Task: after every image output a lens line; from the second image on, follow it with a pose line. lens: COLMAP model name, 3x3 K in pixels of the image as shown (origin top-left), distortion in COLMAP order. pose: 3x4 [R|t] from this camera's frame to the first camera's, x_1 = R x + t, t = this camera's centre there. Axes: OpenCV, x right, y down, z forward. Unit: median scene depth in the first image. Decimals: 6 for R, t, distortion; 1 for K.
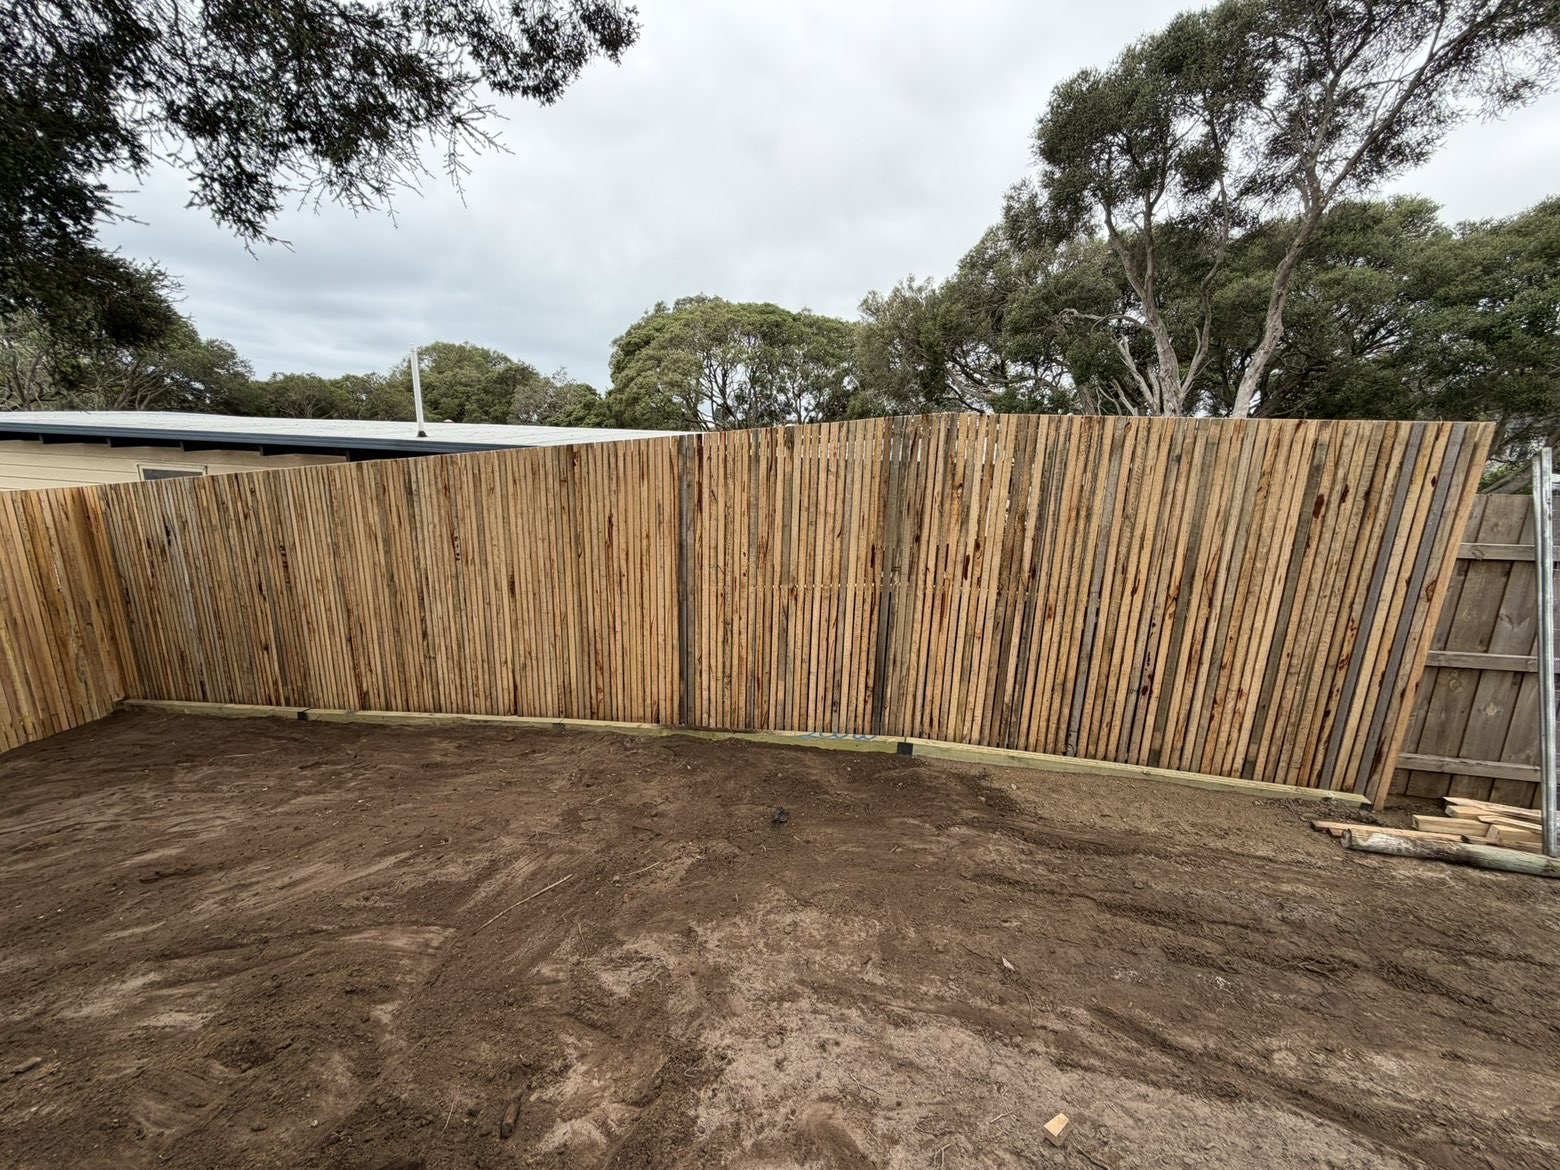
lens RADIAL K [[619.2, 0, 771.4], [0, 619.2, 585.3], [0, 0, 1]] dist [-0.001274, 0.000880]
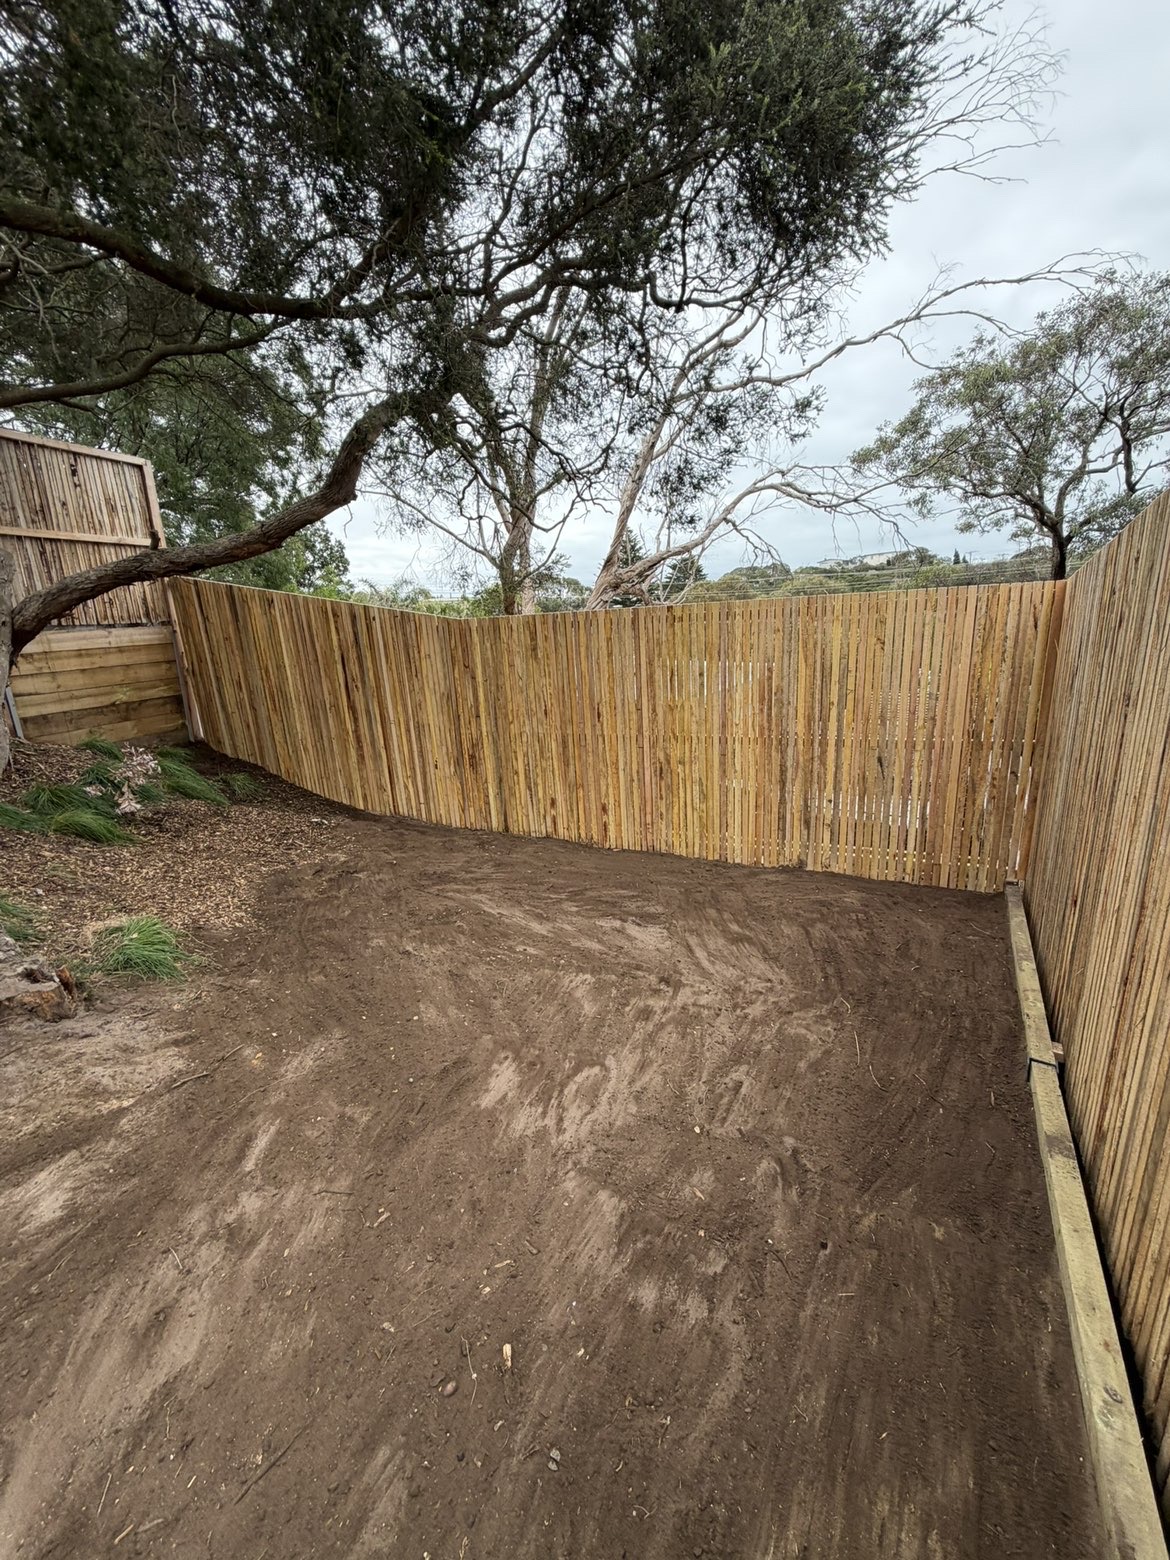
lens RADIAL K [[619.2, 0, 585.3], [0, 619.2, 776.7], [0, 0, 1]] dist [-0.001274, 0.000880]
pose [[-0.290025, 0.237136, -0.927174, -0.422795], [-0.171390, 0.940282, 0.294100, -0.100628], [0.941547, 0.244204, -0.232063, 1.100399]]
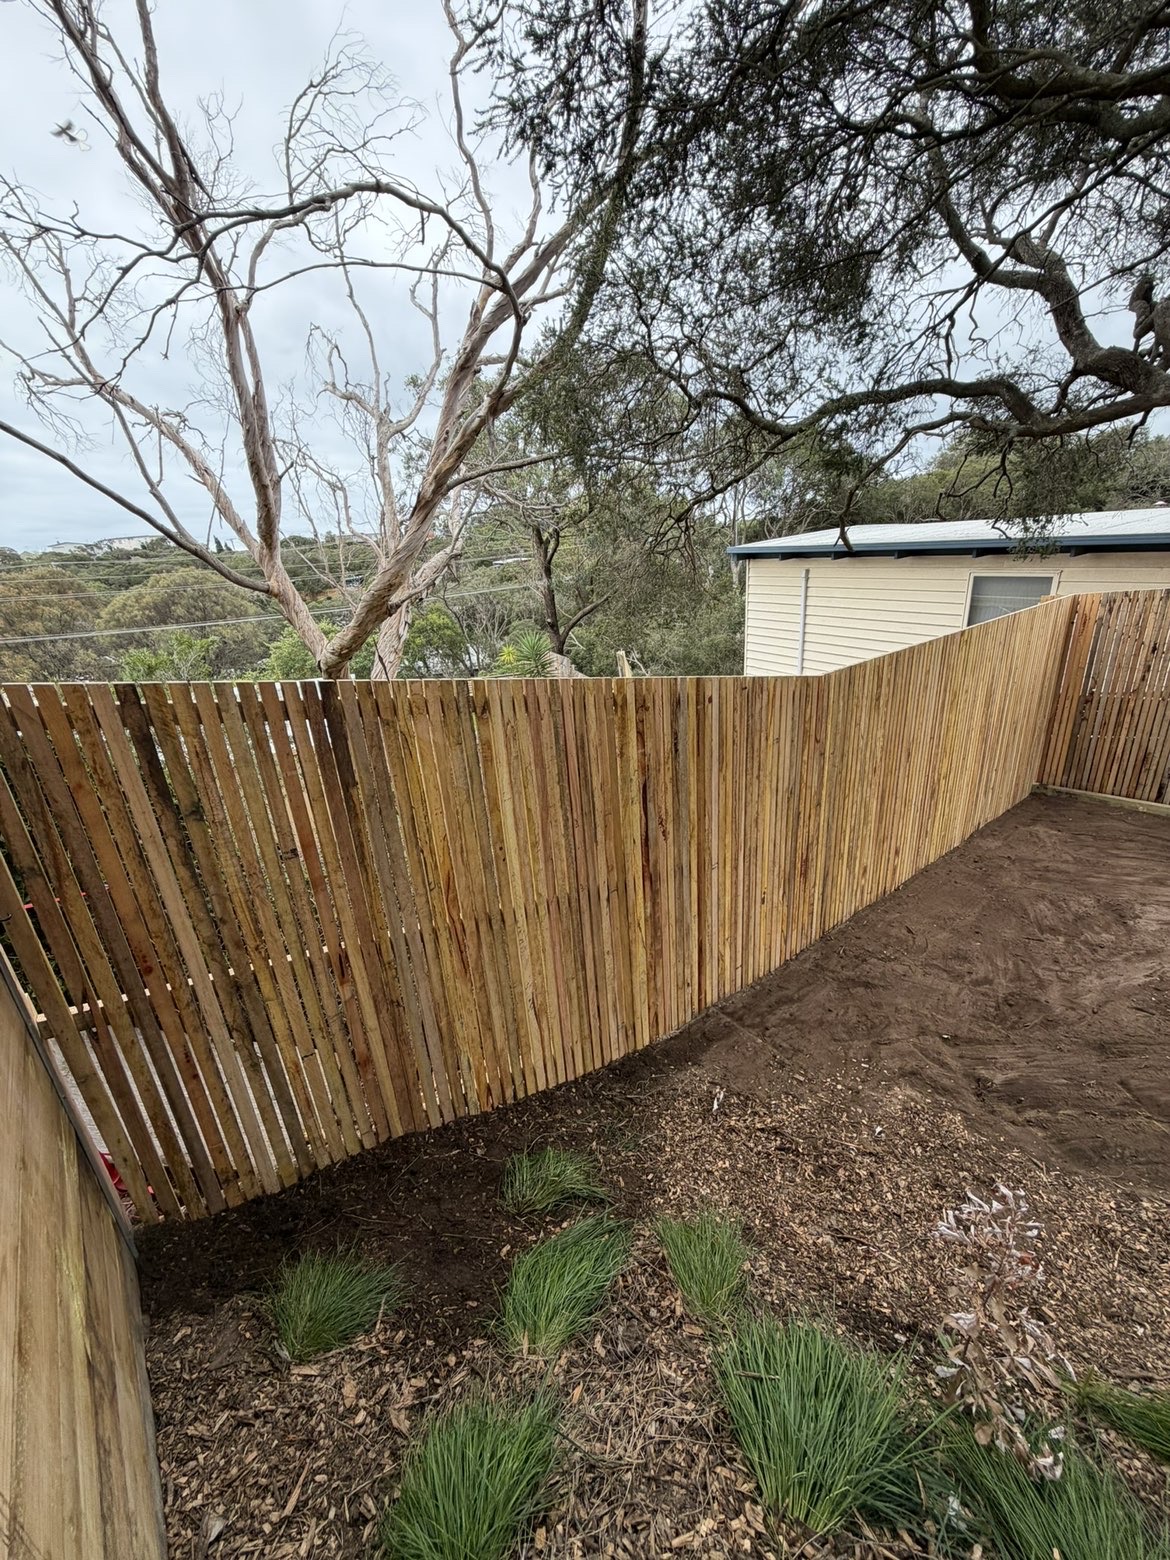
lens RADIAL K [[619.2, 0, 589.9], [0, 619.2, 775.7], [0, 0, 1]] dist [-0.001274, 0.000880]
pose [[0.689670, 0.178451, -0.701791, -1.367210], [-0.076224, 0.981665, 0.174710, 0.051738], [0.720101, -0.066999, 0.690627, -0.679767]]
